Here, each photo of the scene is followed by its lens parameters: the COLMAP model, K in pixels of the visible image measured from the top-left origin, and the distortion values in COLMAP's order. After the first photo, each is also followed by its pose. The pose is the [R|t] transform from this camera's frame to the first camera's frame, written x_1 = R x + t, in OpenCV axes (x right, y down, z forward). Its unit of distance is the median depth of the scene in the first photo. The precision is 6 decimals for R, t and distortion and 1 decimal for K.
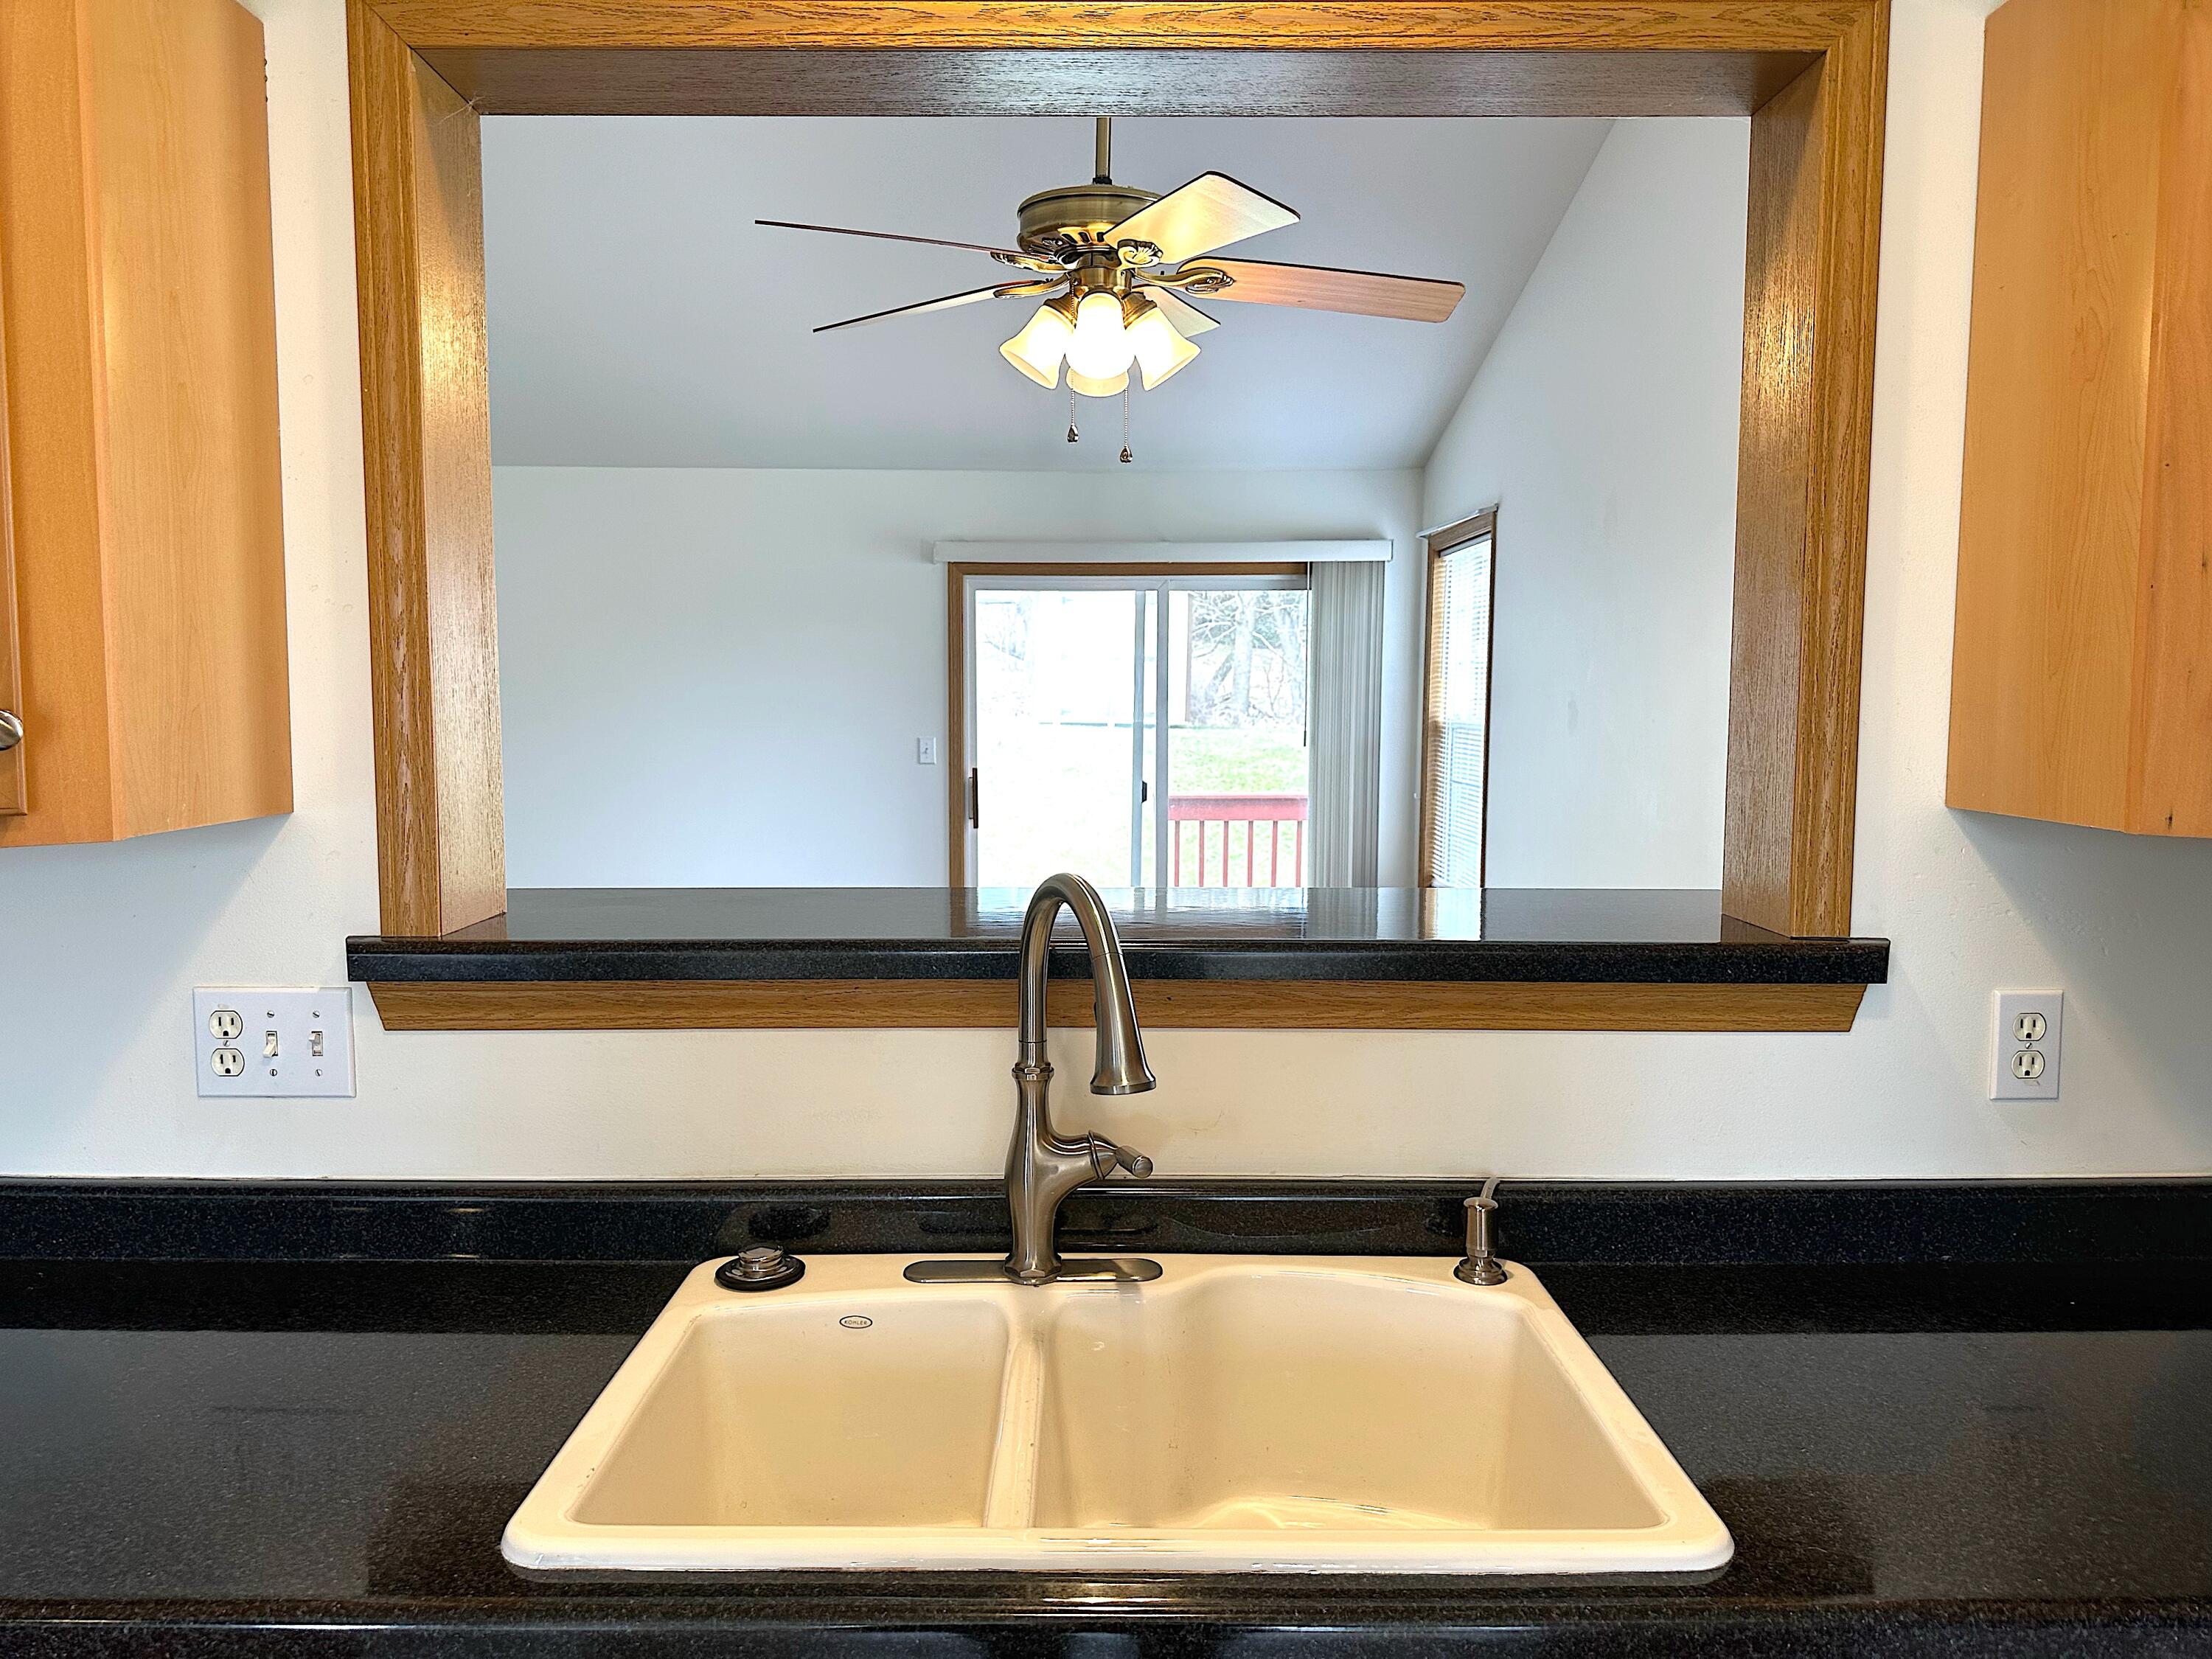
lens RADIAL K [[1561.8, 0, 1111.2], [0, 1561.8, 832.4], [0, 0, 1]] dist [0.079502, -0.113375]
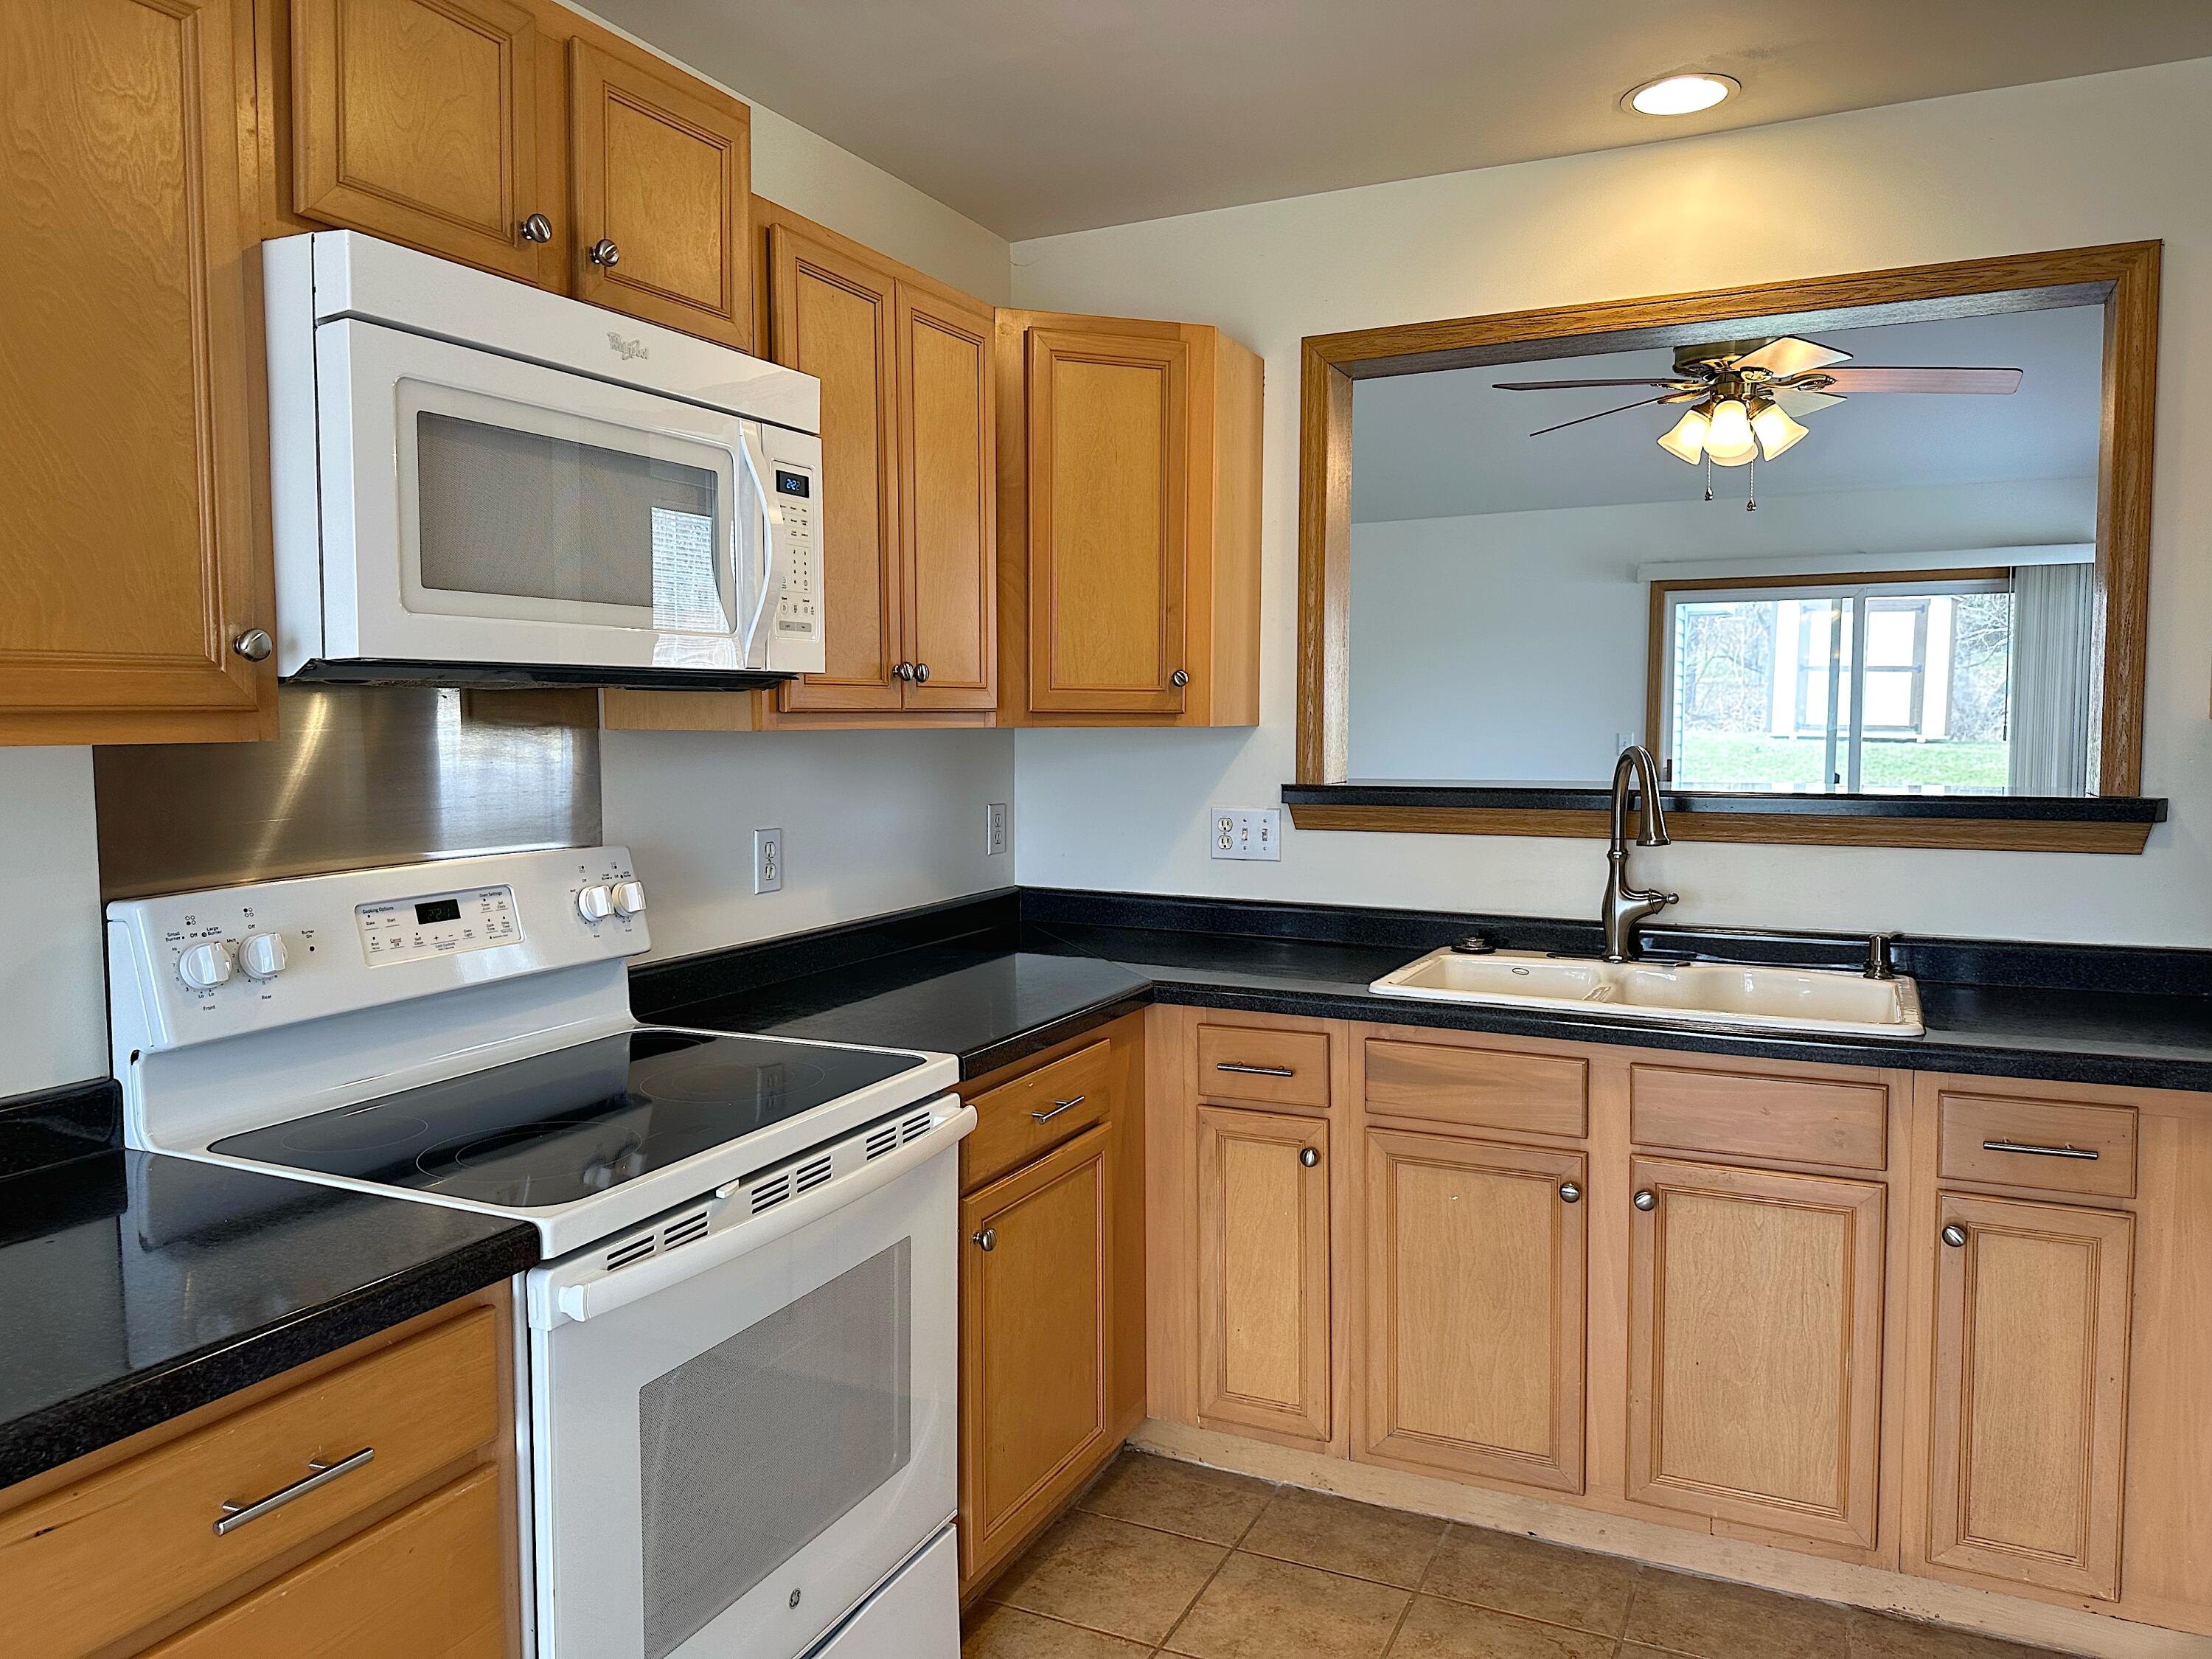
lens RADIAL K [[1548.6, 0, 1069.1], [0, 1548.6, 831.4], [0, 0, 1]] dist [0.069819, -0.108560]
pose [[0.887610, 0.029517, -0.459649, 0.188146], [-0.036222, 0.999327, -0.005774, 0.129203], [0.459169, 0.021774, 0.888082, -0.827709]]
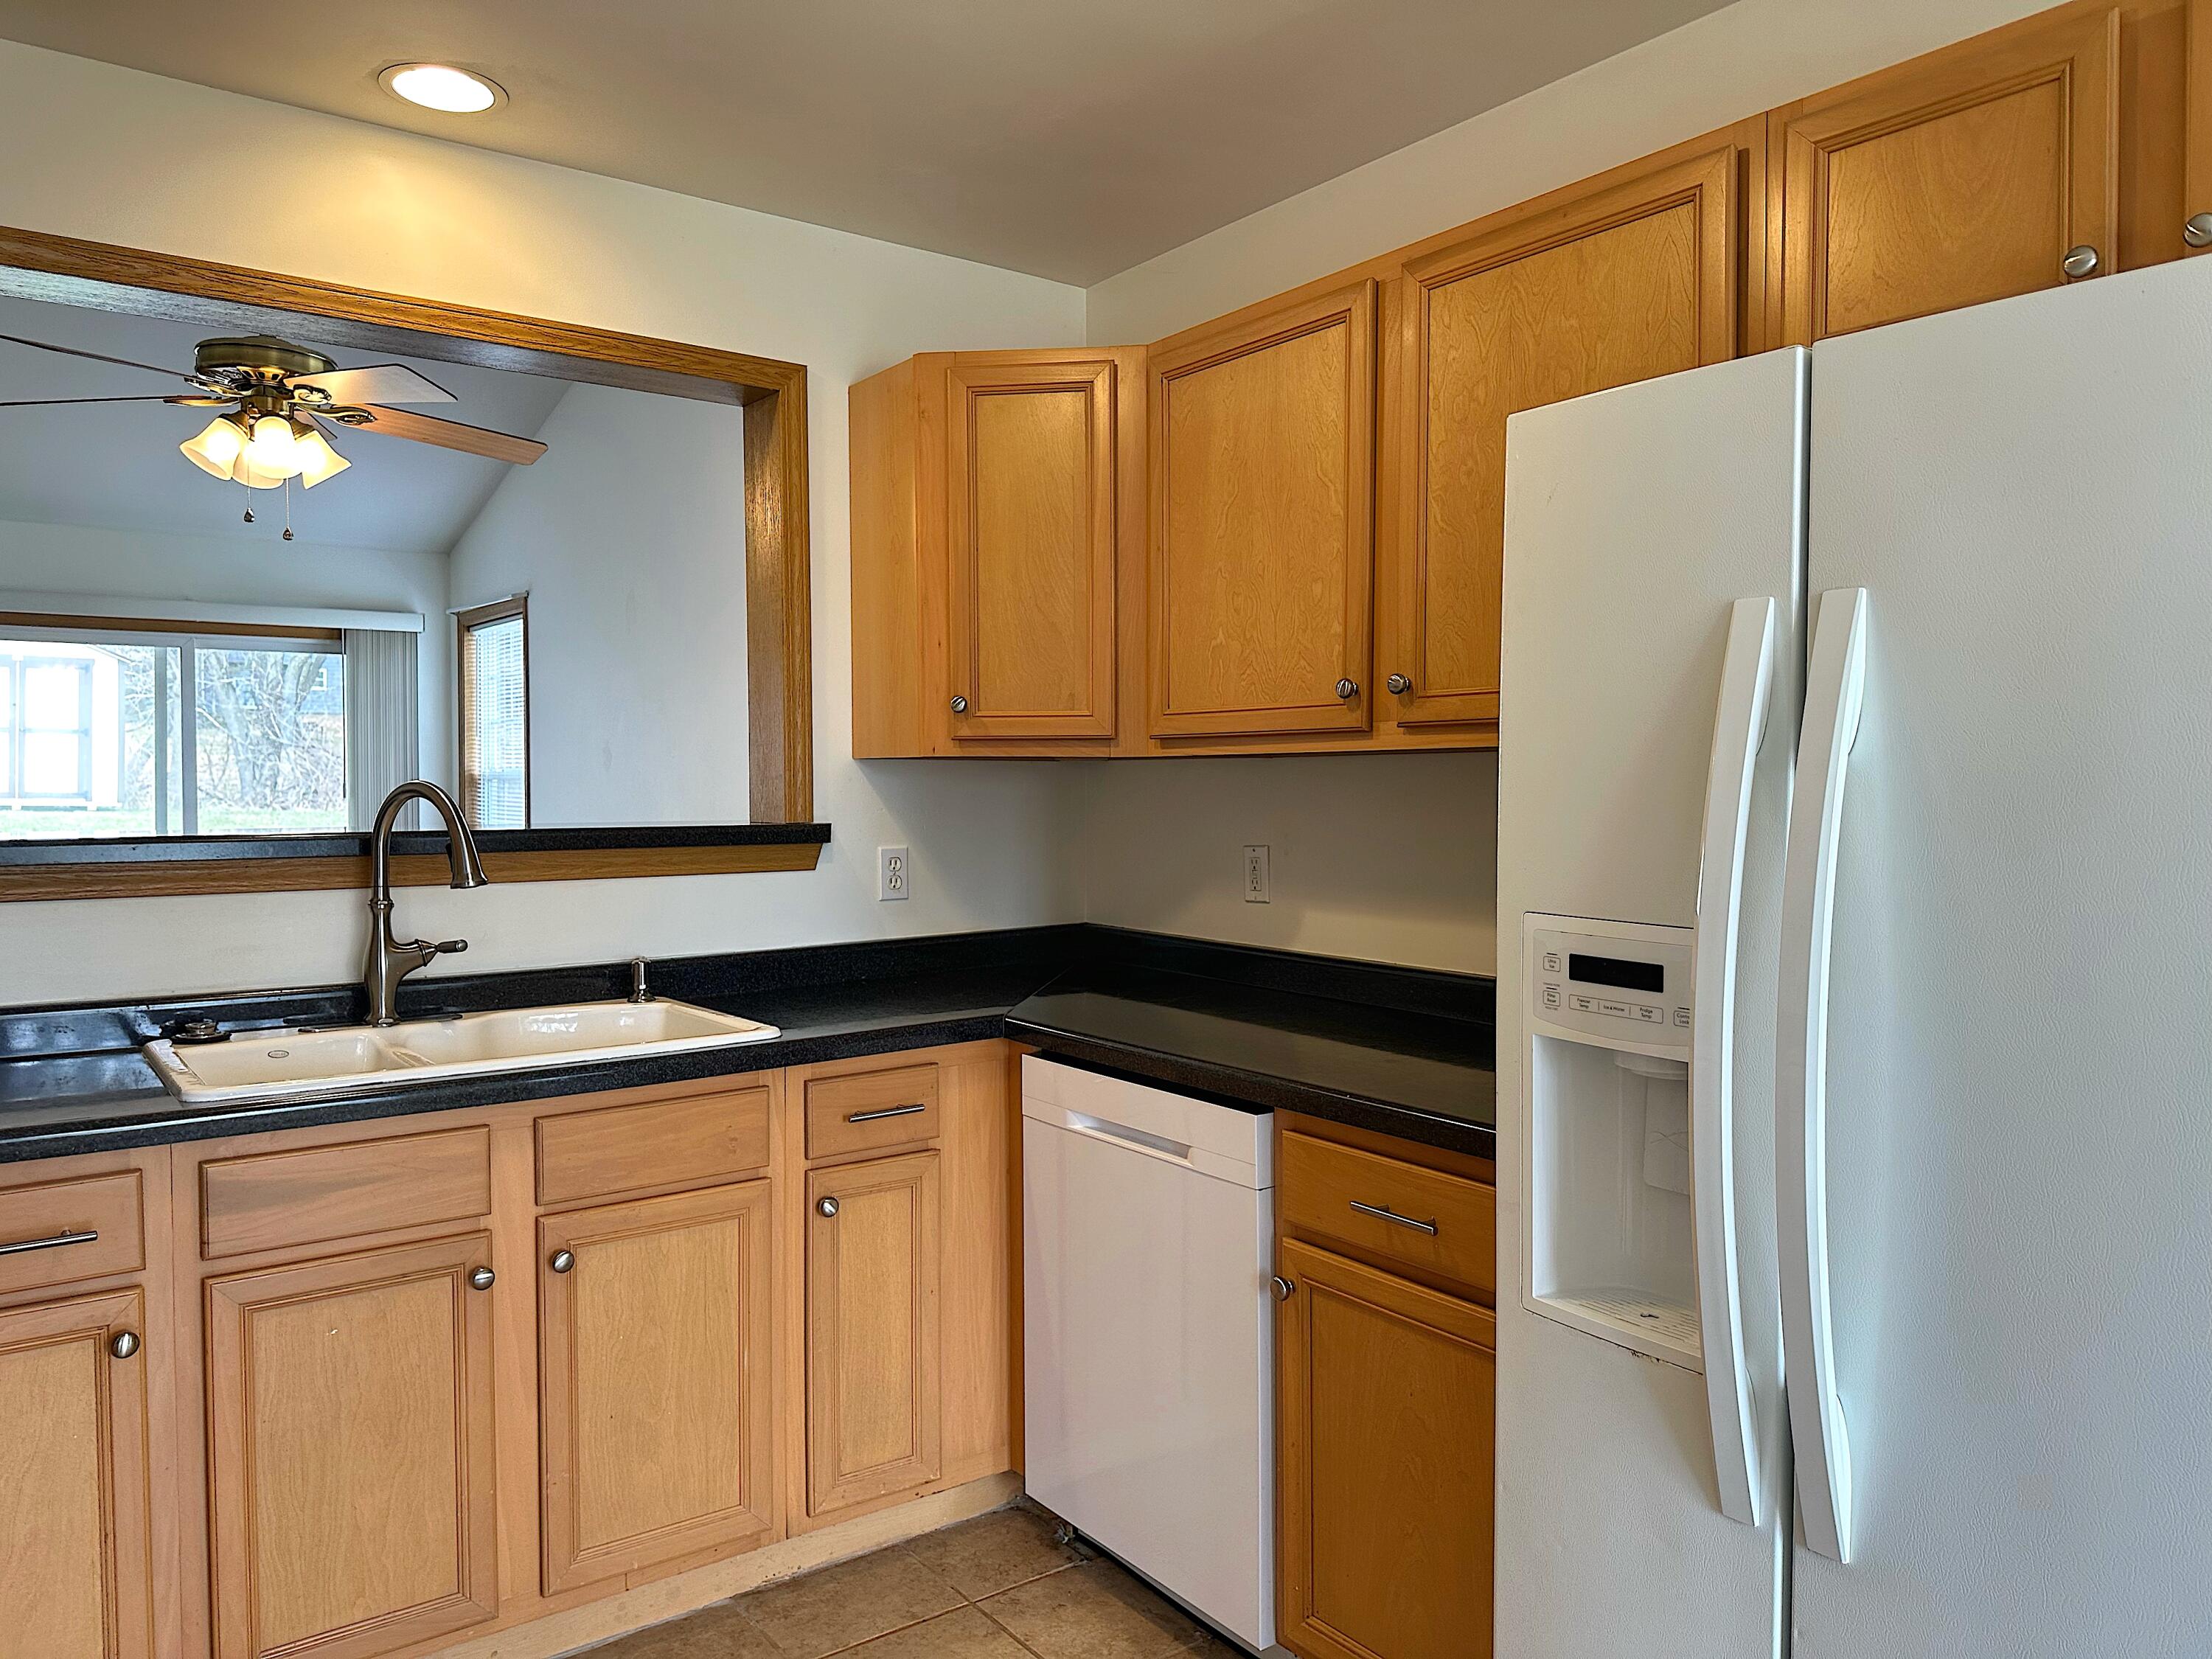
lens RADIAL K [[1561.8, 0, 1111.2], [0, 1561.8, 832.4], [0, 0, 1]] dist [0.079502, -0.113375]
pose [[0.806814, -0.022361, 0.590382, -0.344841], [0.055809, 0.997700, -0.038481, 0.149602], [-0.588163, 0.063996, 0.806206, -0.708272]]
